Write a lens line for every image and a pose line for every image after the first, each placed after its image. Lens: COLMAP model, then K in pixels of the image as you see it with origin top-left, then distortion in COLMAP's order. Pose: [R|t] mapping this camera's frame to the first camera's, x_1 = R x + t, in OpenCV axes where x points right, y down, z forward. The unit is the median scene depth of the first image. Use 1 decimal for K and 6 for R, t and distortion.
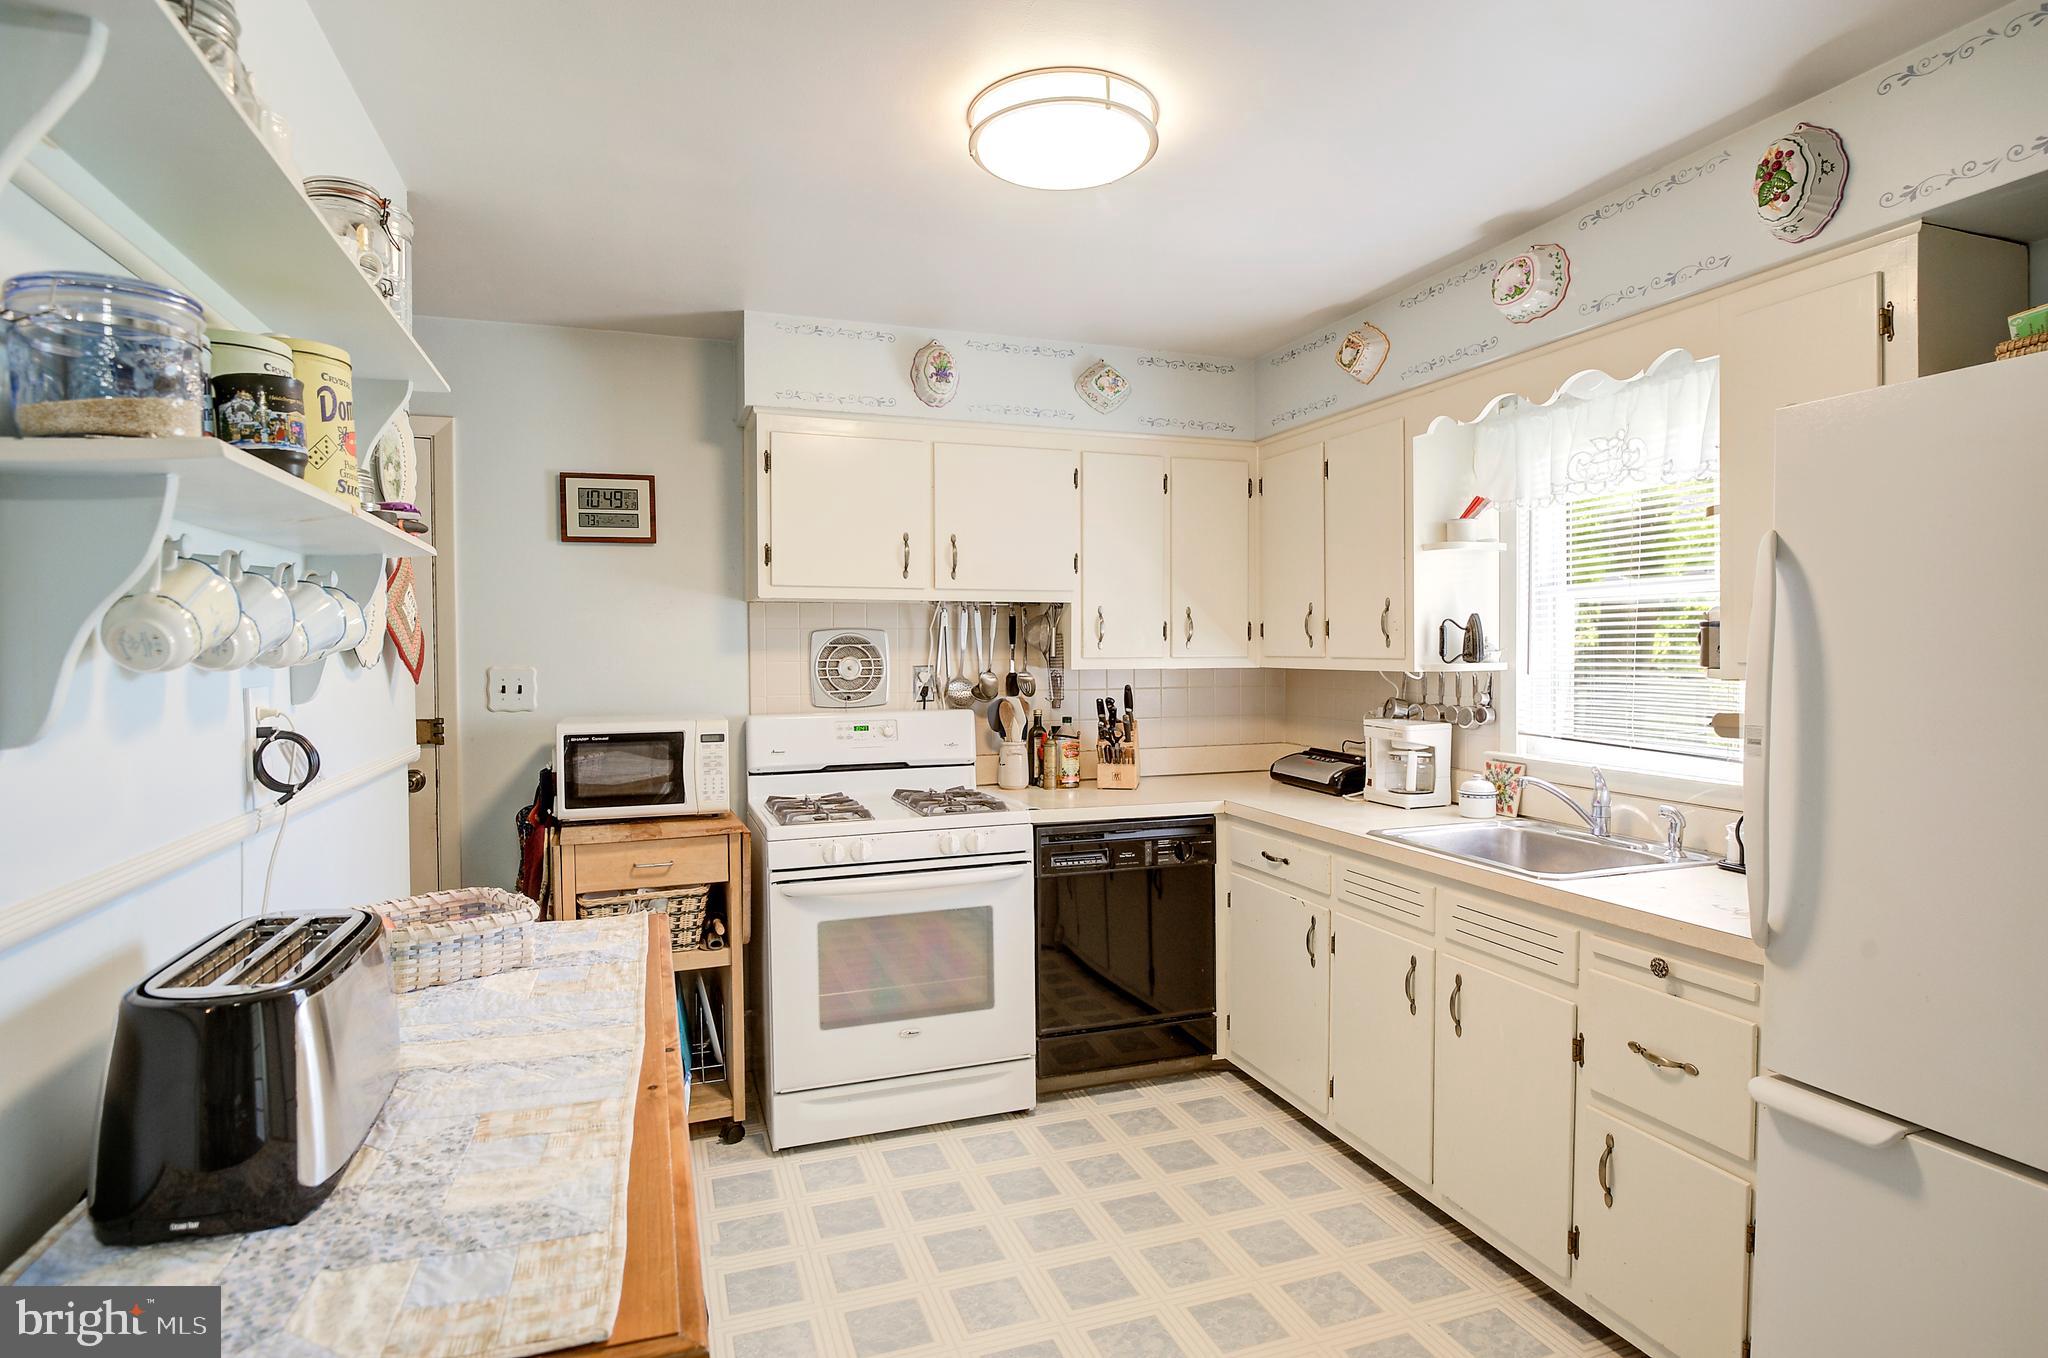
lens RADIAL K [[1056.9, 0, 1019.0], [0, 1056.9, 677.0], [0, 0, 1]] dist [-0.012876, -0.001339]
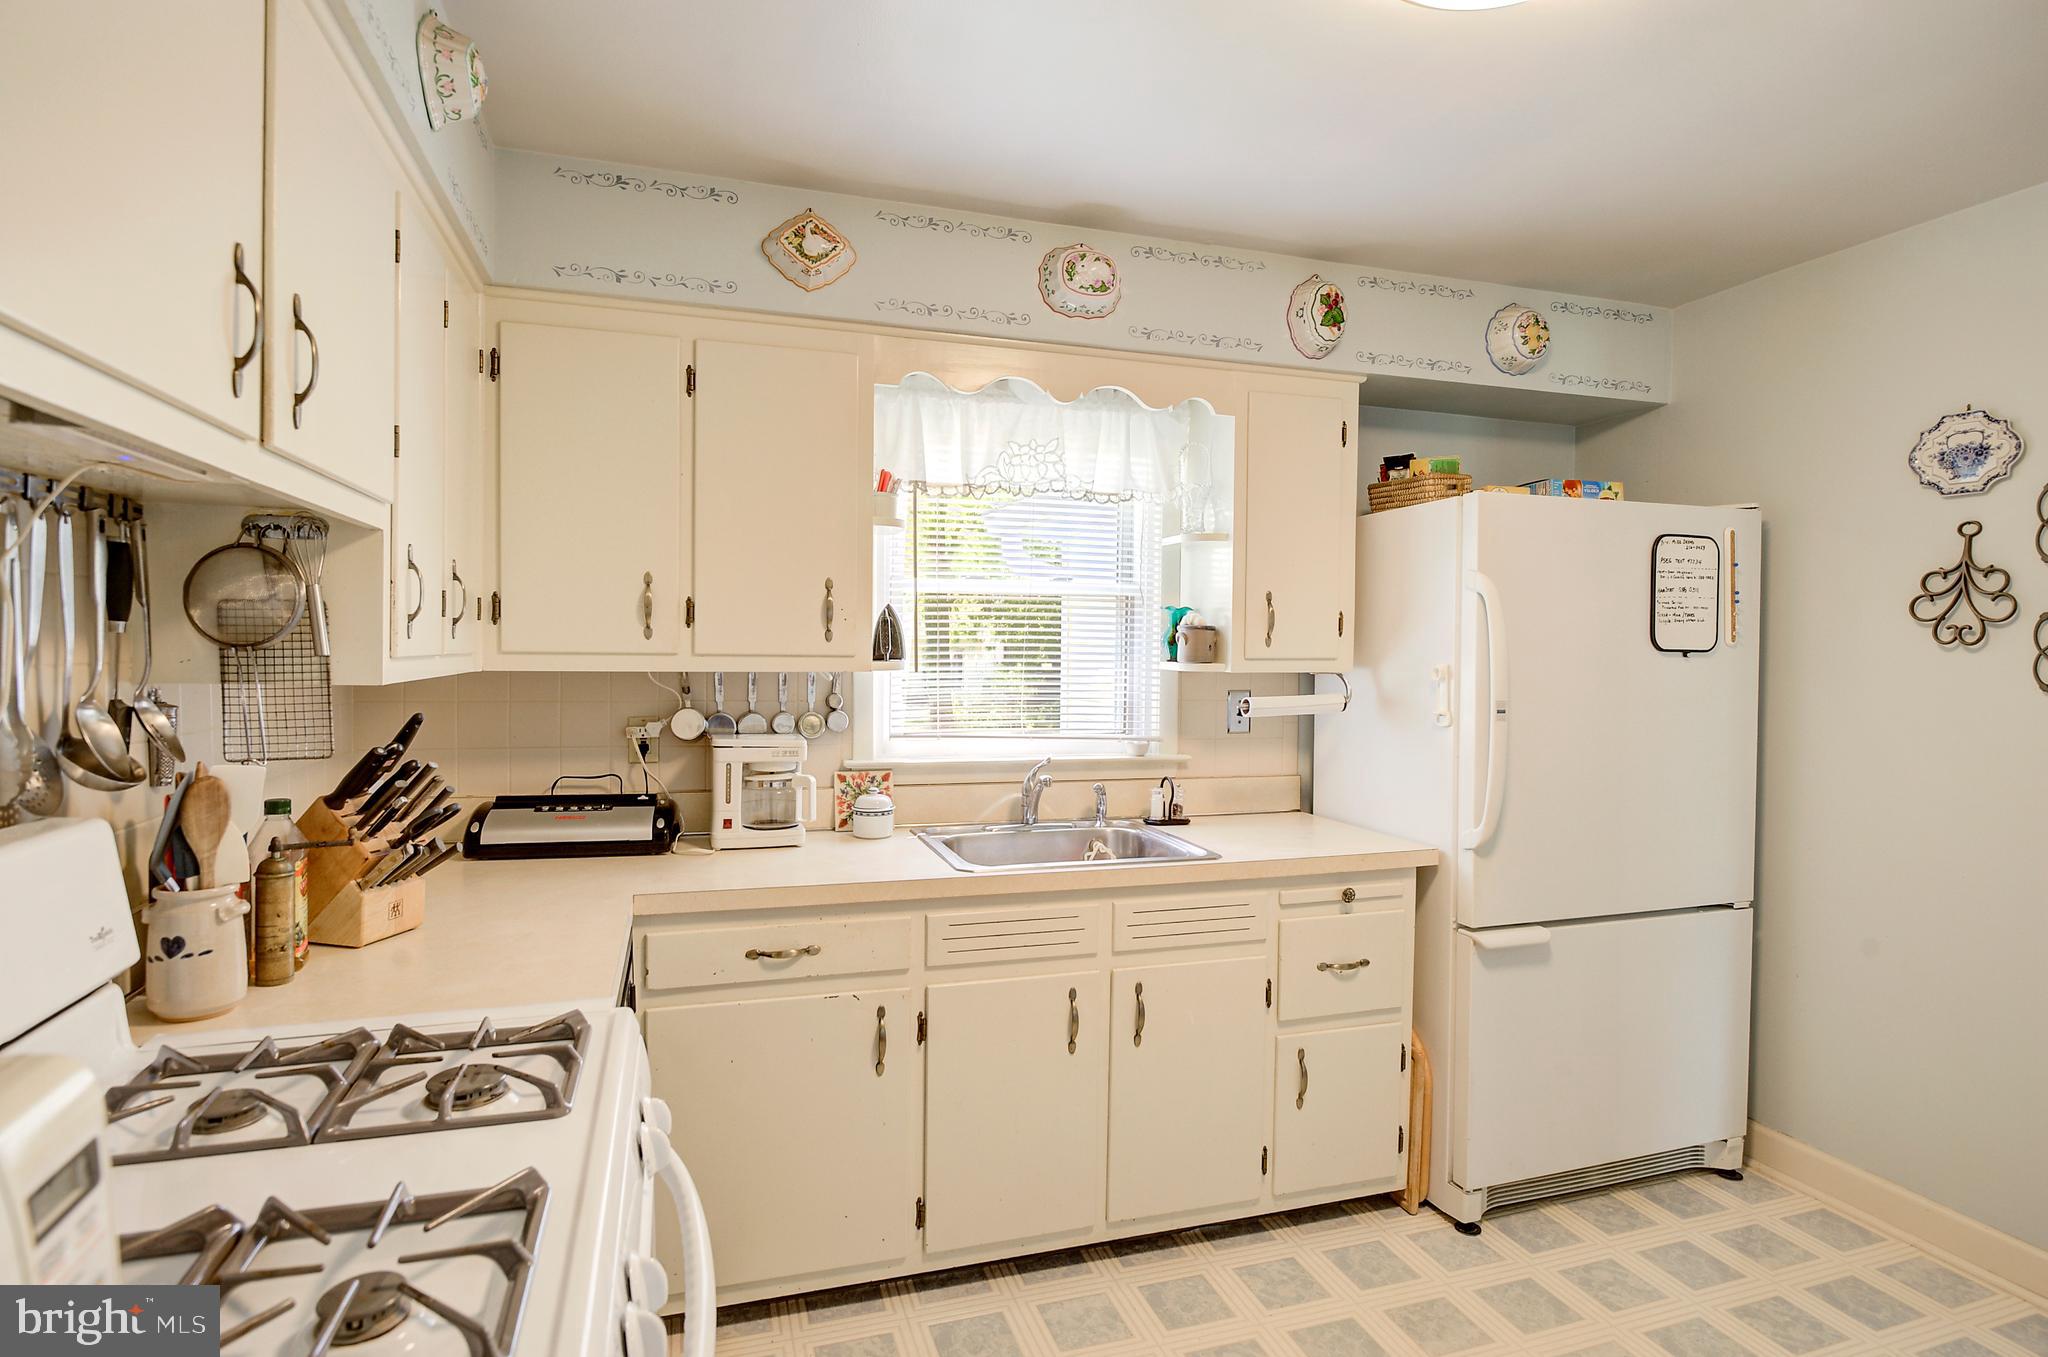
lens RADIAL K [[1056.9, 0, 1018.2], [0, 1056.9, 677.8], [0, 0, 1]] dist [-0.012876, -0.001339]
pose [[0.033442, -0.026375, 0.999093, -0.434462], [0.016687, 0.999527, 0.025828, -0.019472], [-0.999301, 0.015808, 0.033866, 0.850428]]
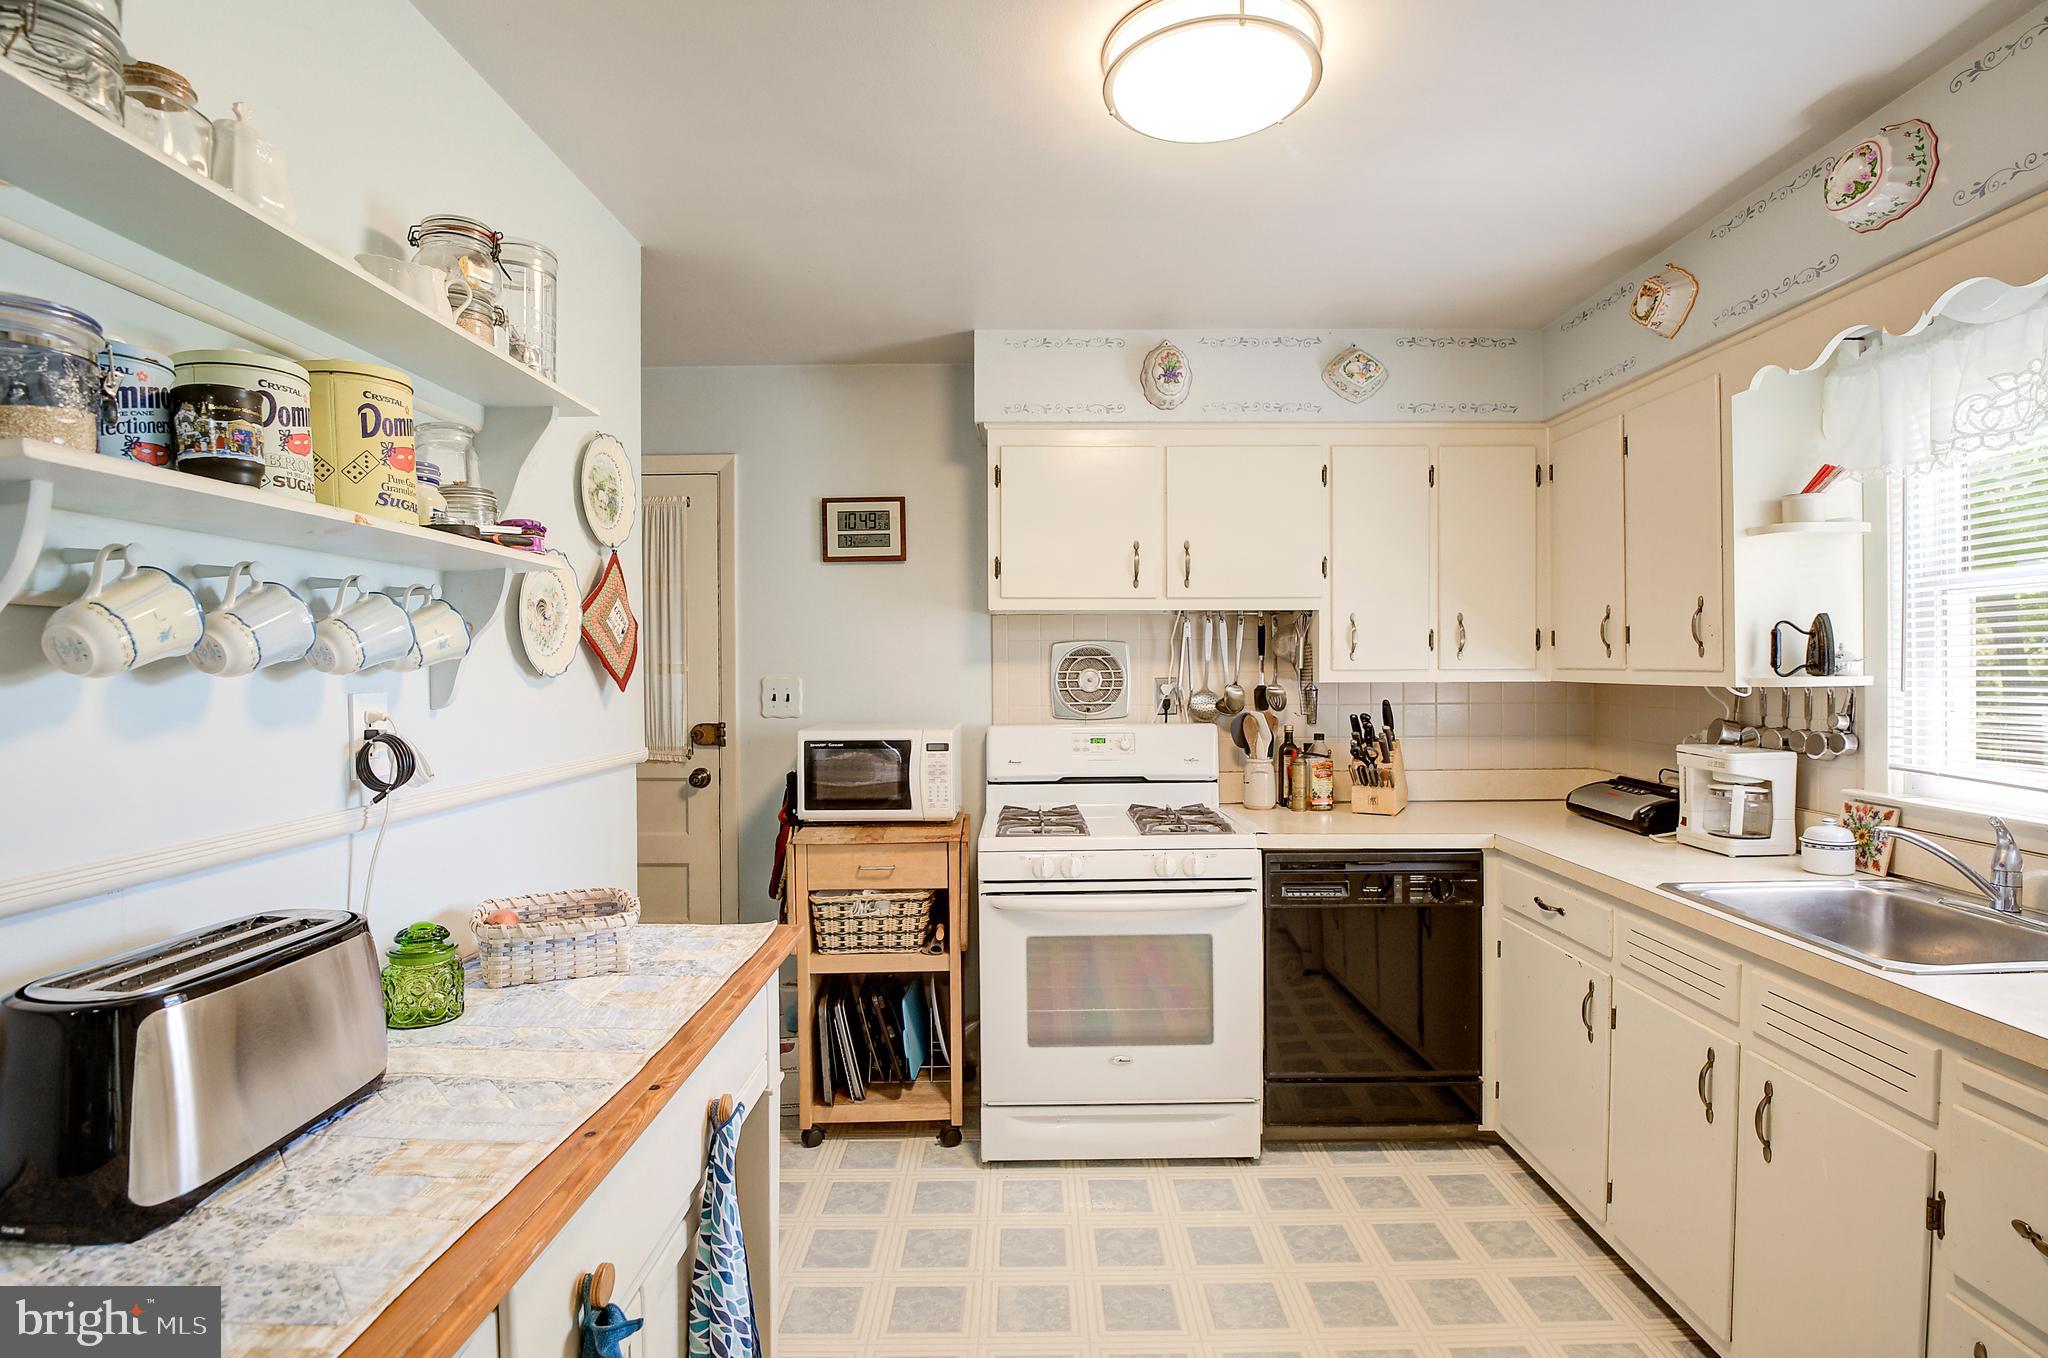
lens RADIAL K [[991.2, 0, 1033.2], [0, 991.2, 676.9], [0, 0, 1]] dist [-0.023081, -0.002781]
pose [[0.945129, 0.003444, -0.326679, 0.111869], [-0.007603, 0.999905, -0.011455, -0.000123], [0.326609, 0.013310, 0.945066, 0.120011]]
